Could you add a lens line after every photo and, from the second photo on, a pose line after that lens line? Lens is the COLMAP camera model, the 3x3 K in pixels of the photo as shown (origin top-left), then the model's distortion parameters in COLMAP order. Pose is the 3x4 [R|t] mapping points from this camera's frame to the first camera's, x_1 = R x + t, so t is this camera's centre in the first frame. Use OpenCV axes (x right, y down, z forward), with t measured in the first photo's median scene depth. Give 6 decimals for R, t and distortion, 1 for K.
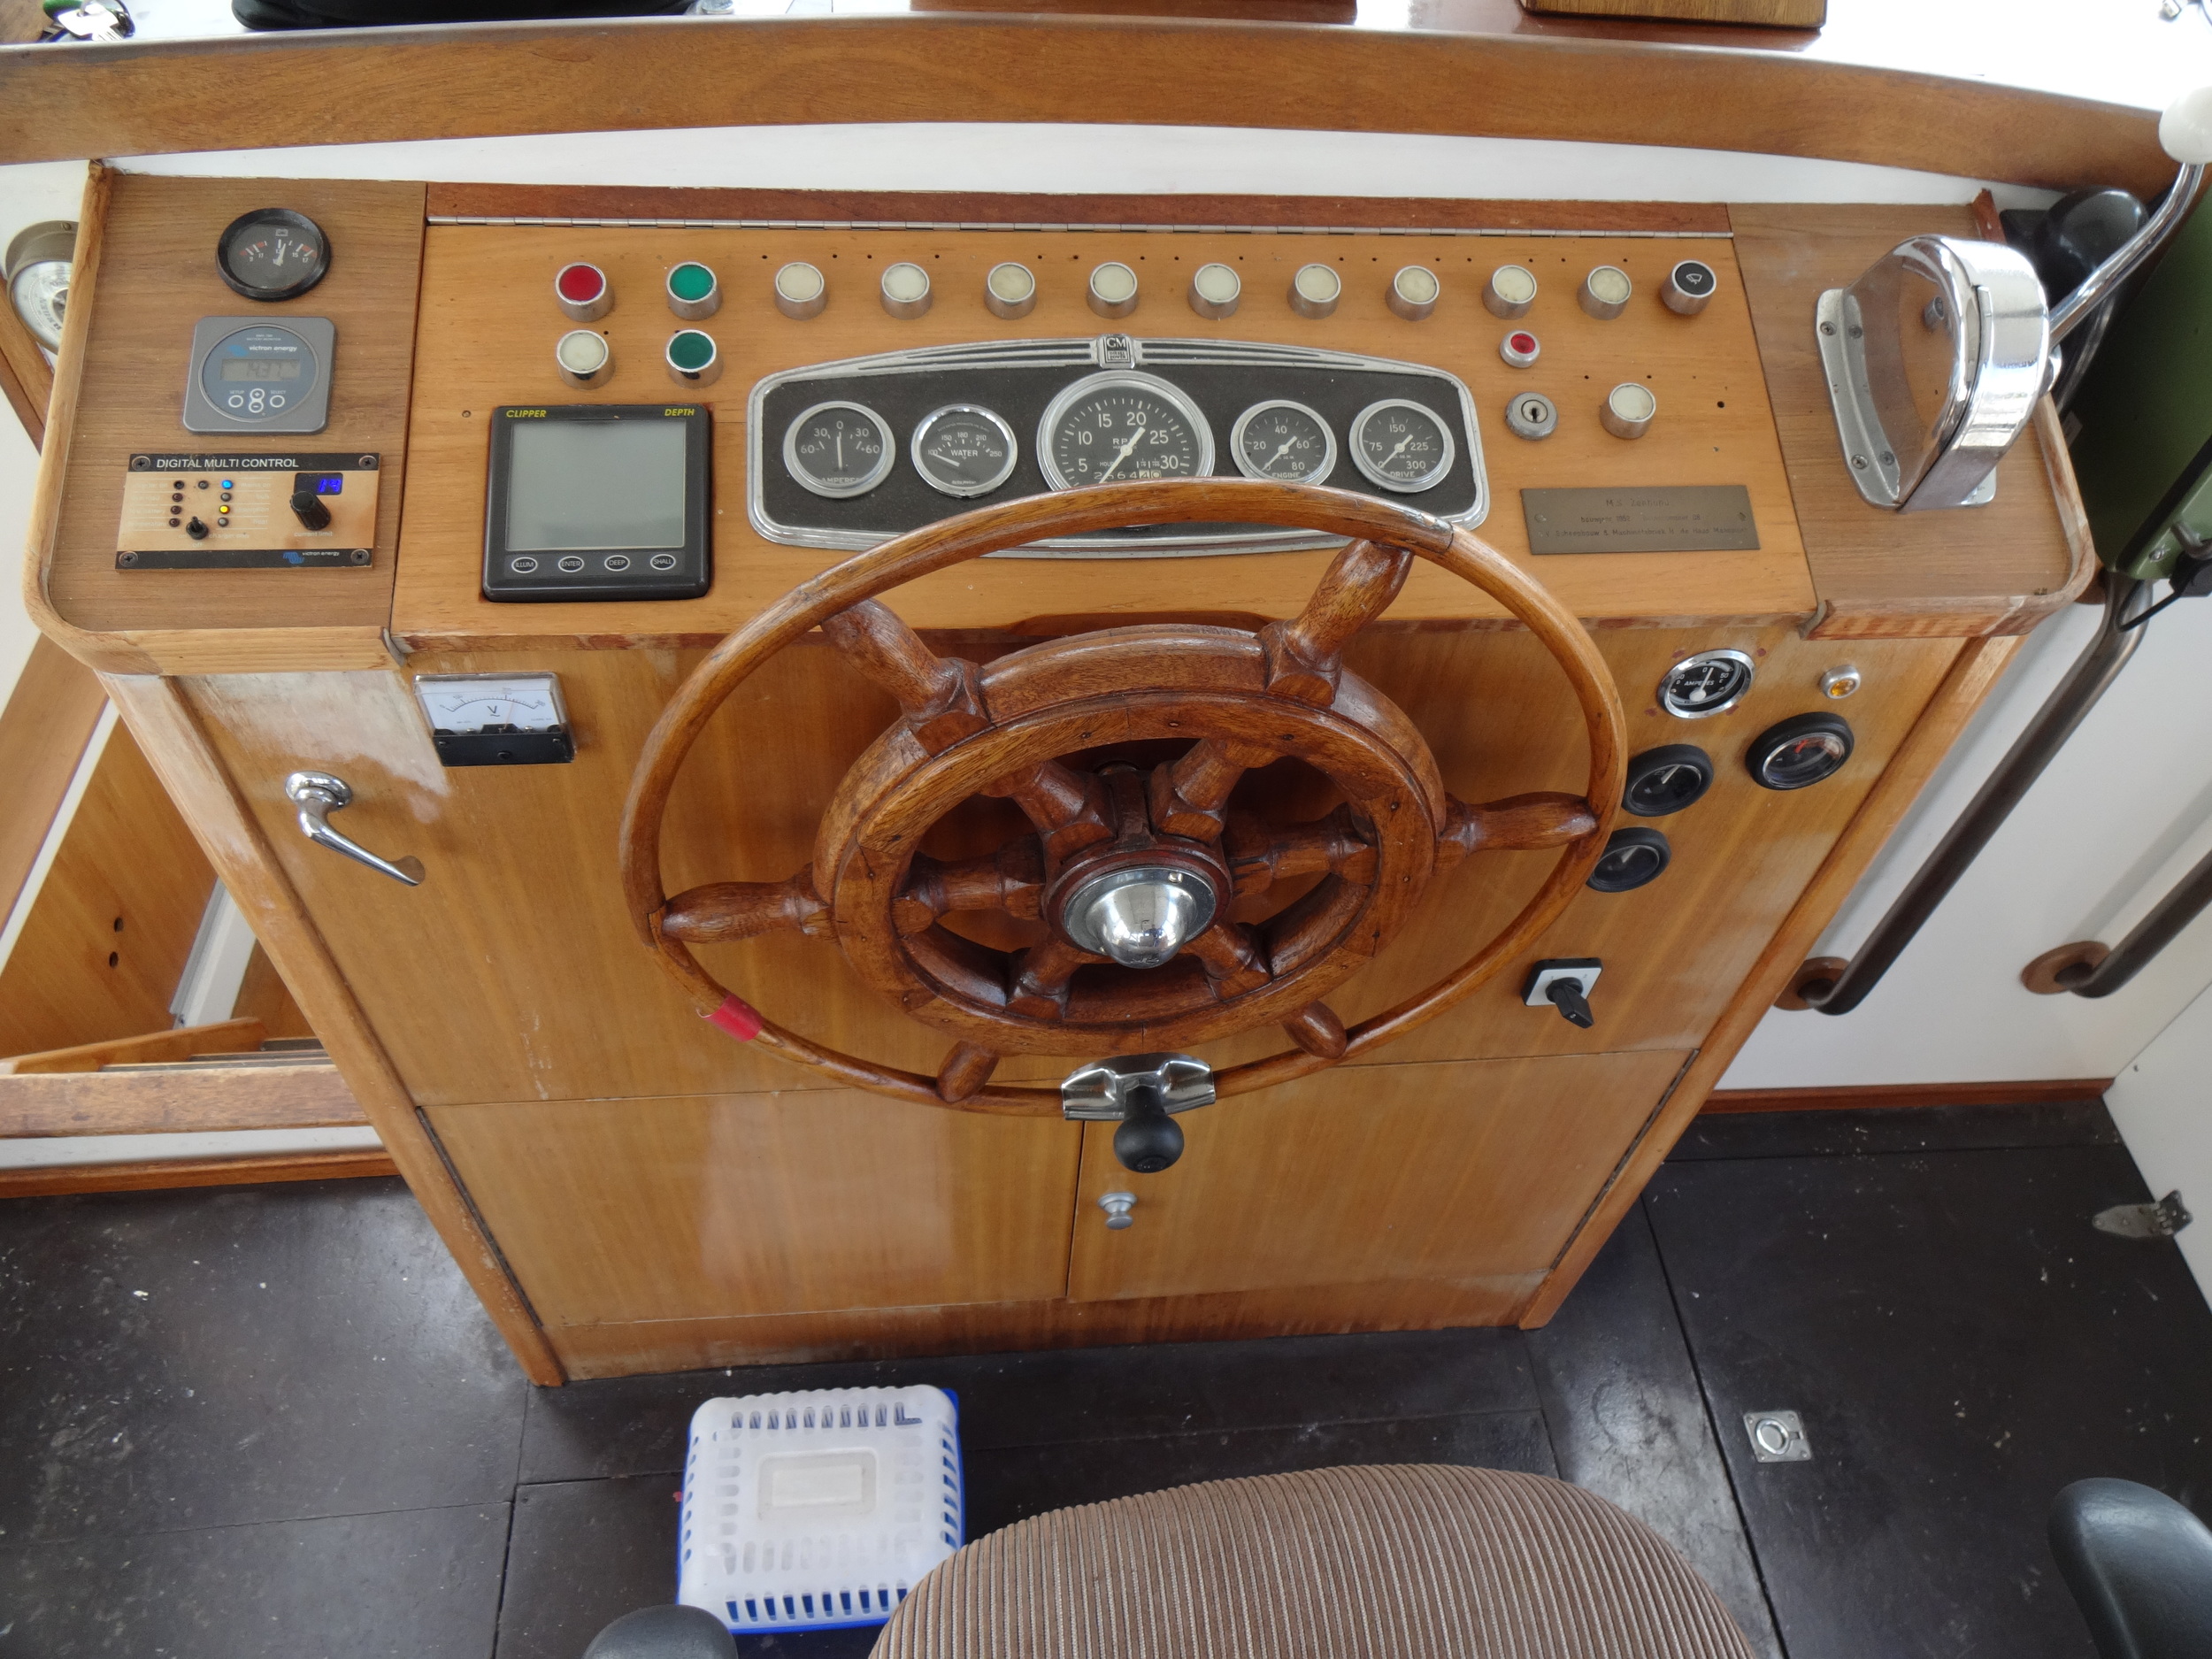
lens RADIAL K [[1622.4, 0, 1107.2], [0, 1622.4, 836.5], [0, 0, 1]] dist [-0.012252, 0.011615]
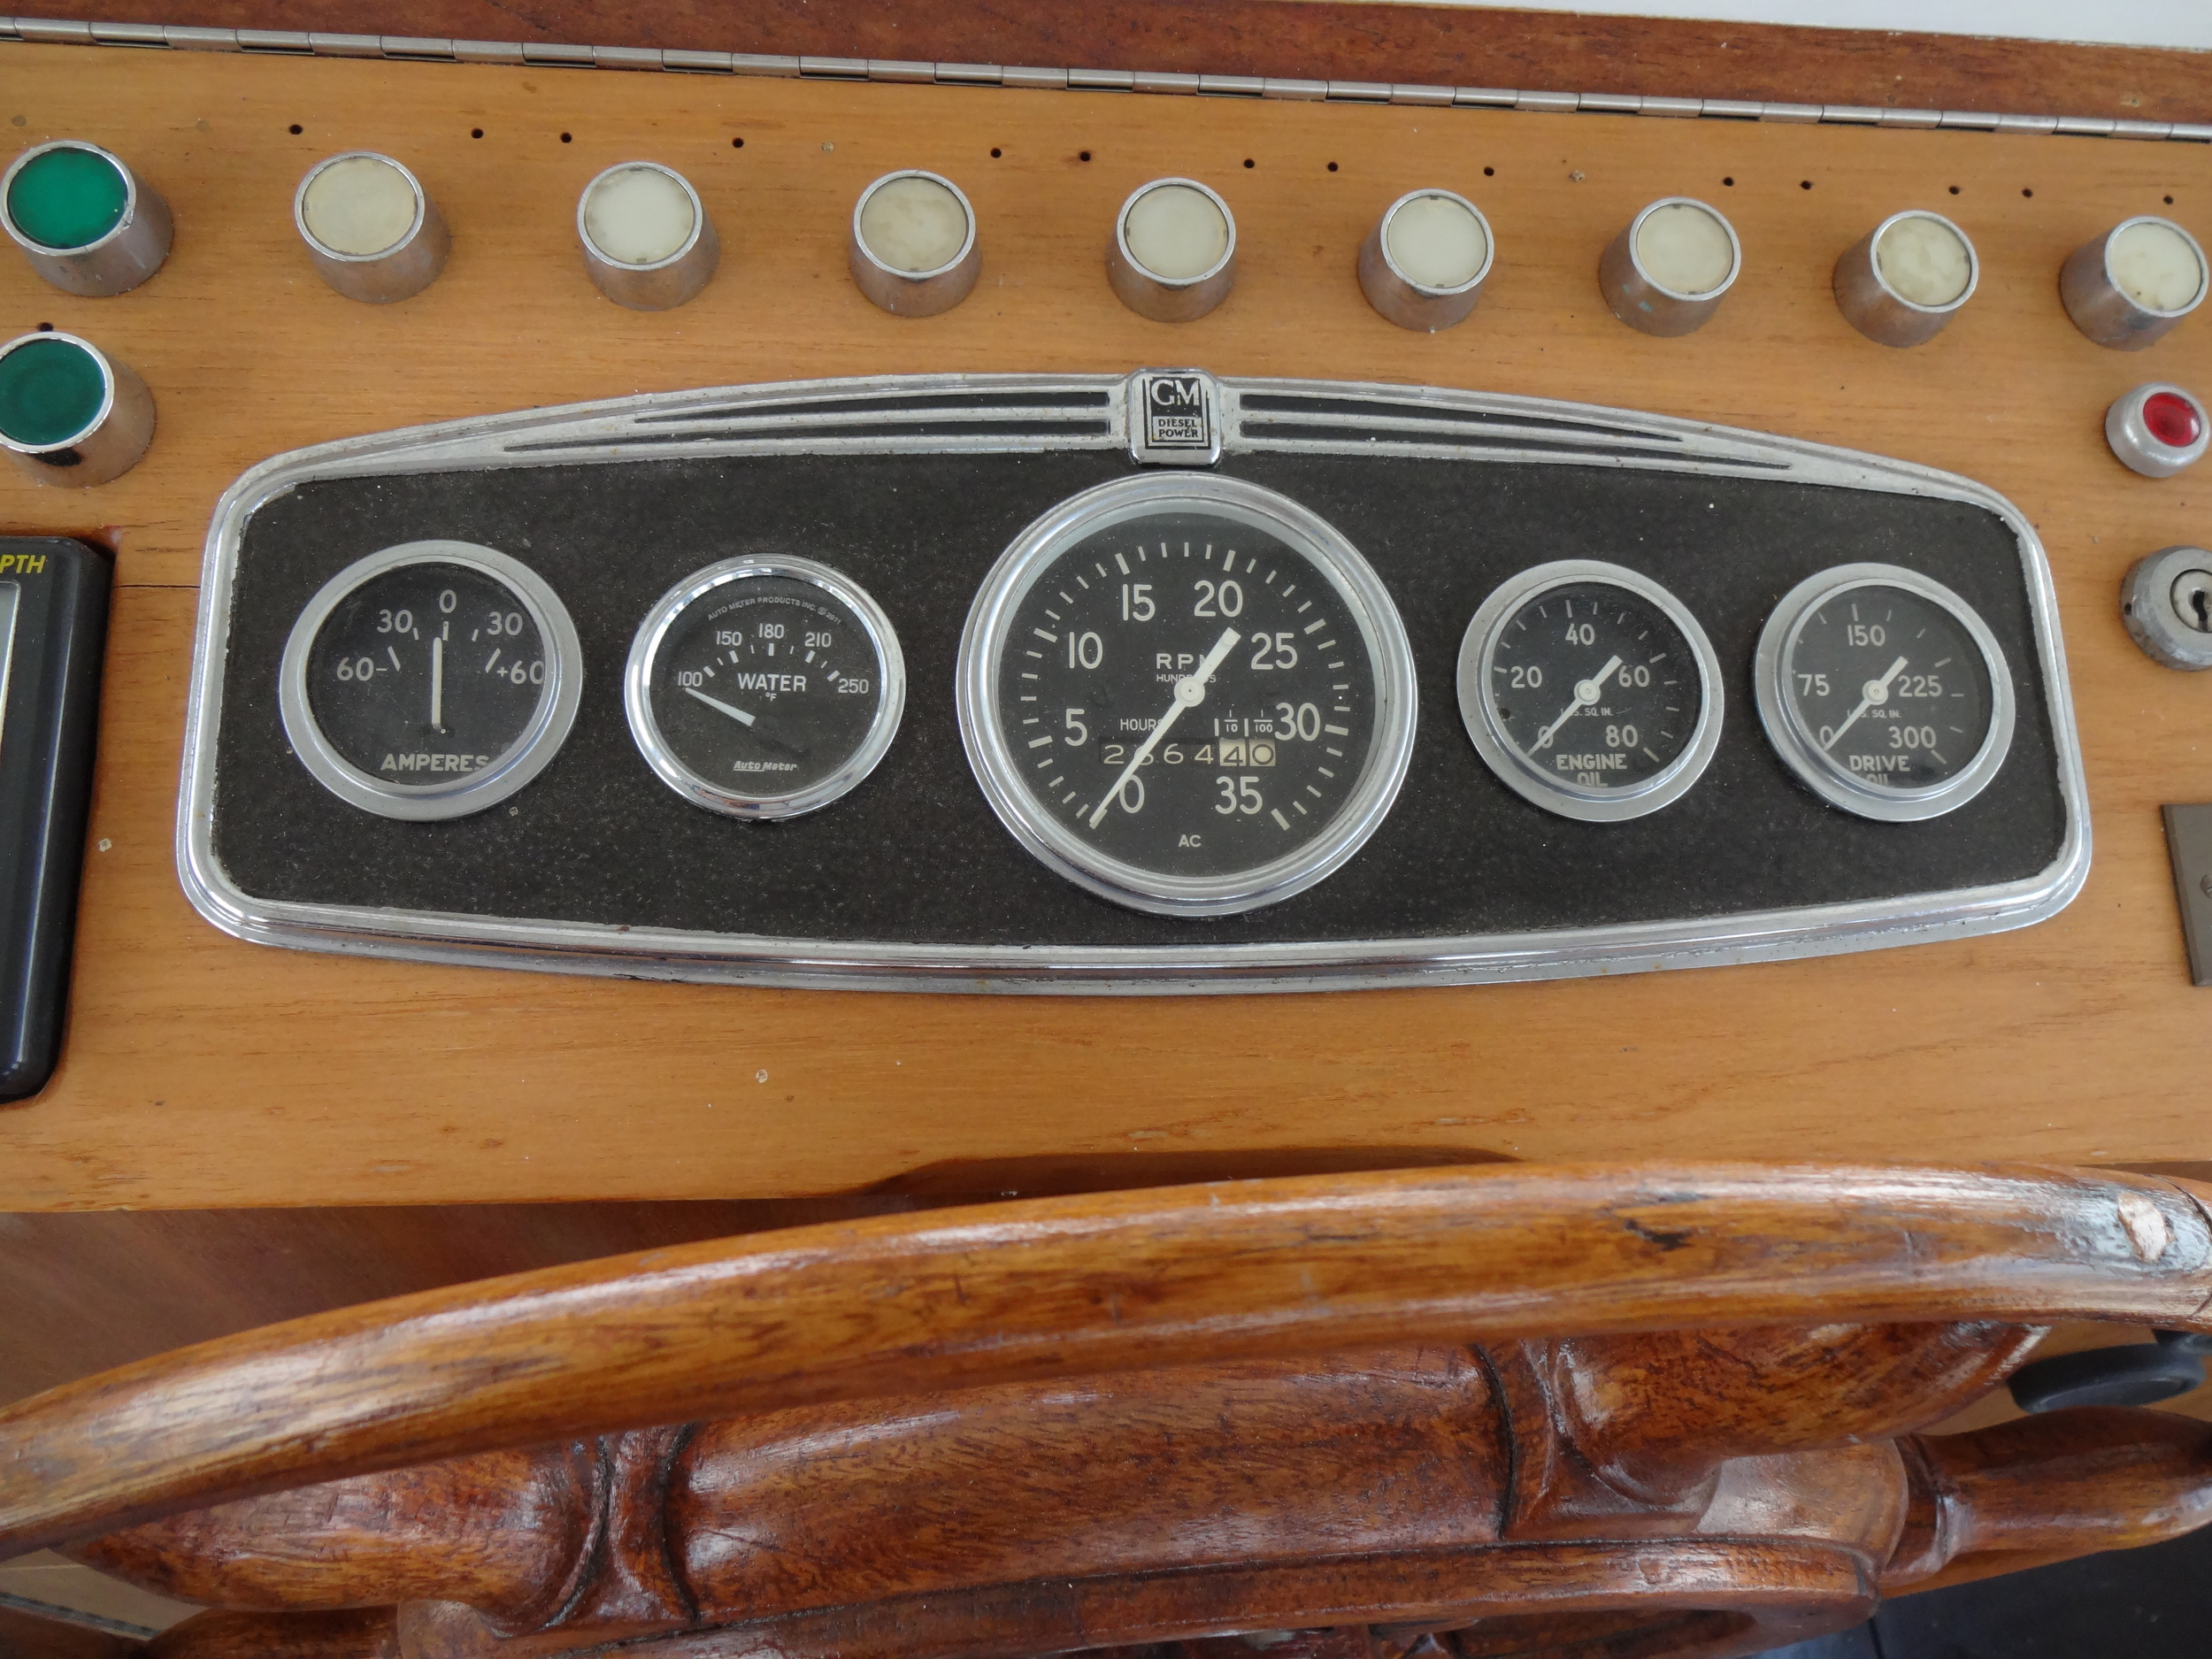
lens RADIAL K [[1622.4, 0, 1107.2], [0, 1622.4, 836.5], [0, 0, 1]] dist [-0.012252, 0.011615]
pose [[0.999030, 0.043098, -0.009082, -0.002886], [-0.041897, 0.993501, 0.105835, -0.240502], [0.013584, -0.105352, 0.994342, 0.602081]]
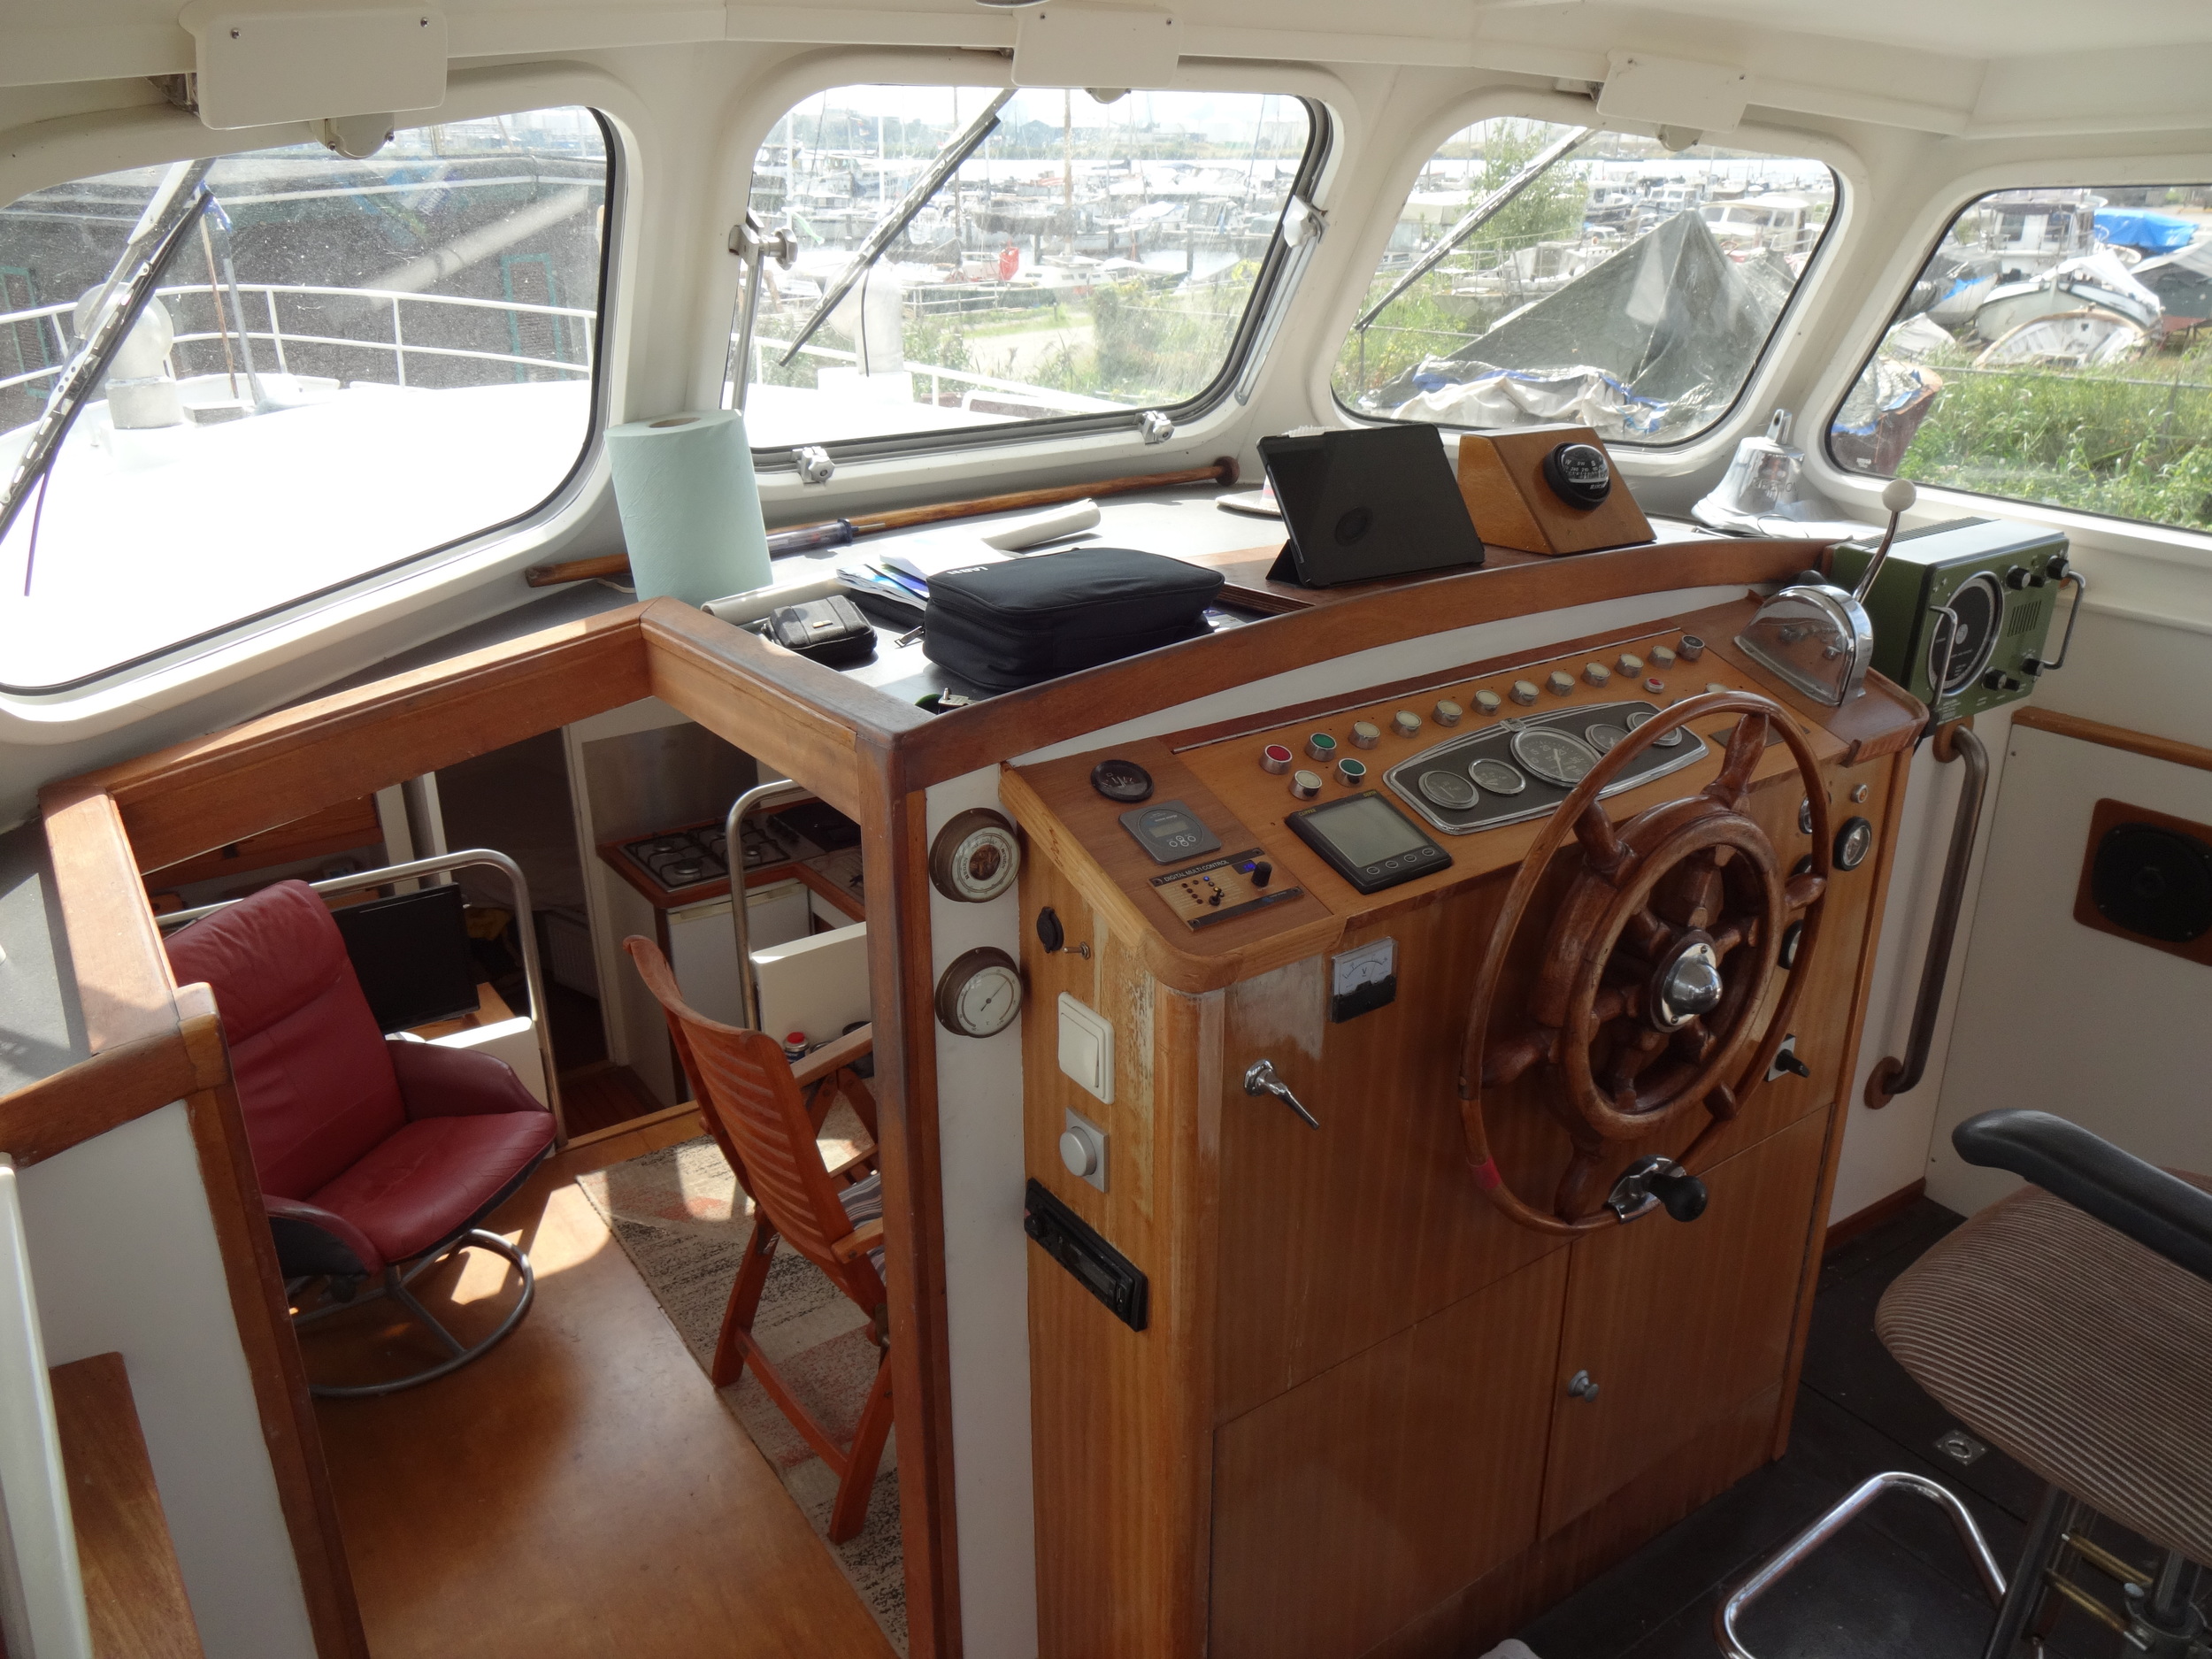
lens RADIAL K [[1622.4, 0, 1107.2], [0, 1622.4, 836.5], [0, 0, 1]] dist [-0.012252, 0.011615]
pose [[0.868757, -0.258166, 0.422625, -1.225765], [0.427192, 0.822366, -0.375793, 0.305979], [-0.250536, 0.507015, 0.824723, -0.347167]]
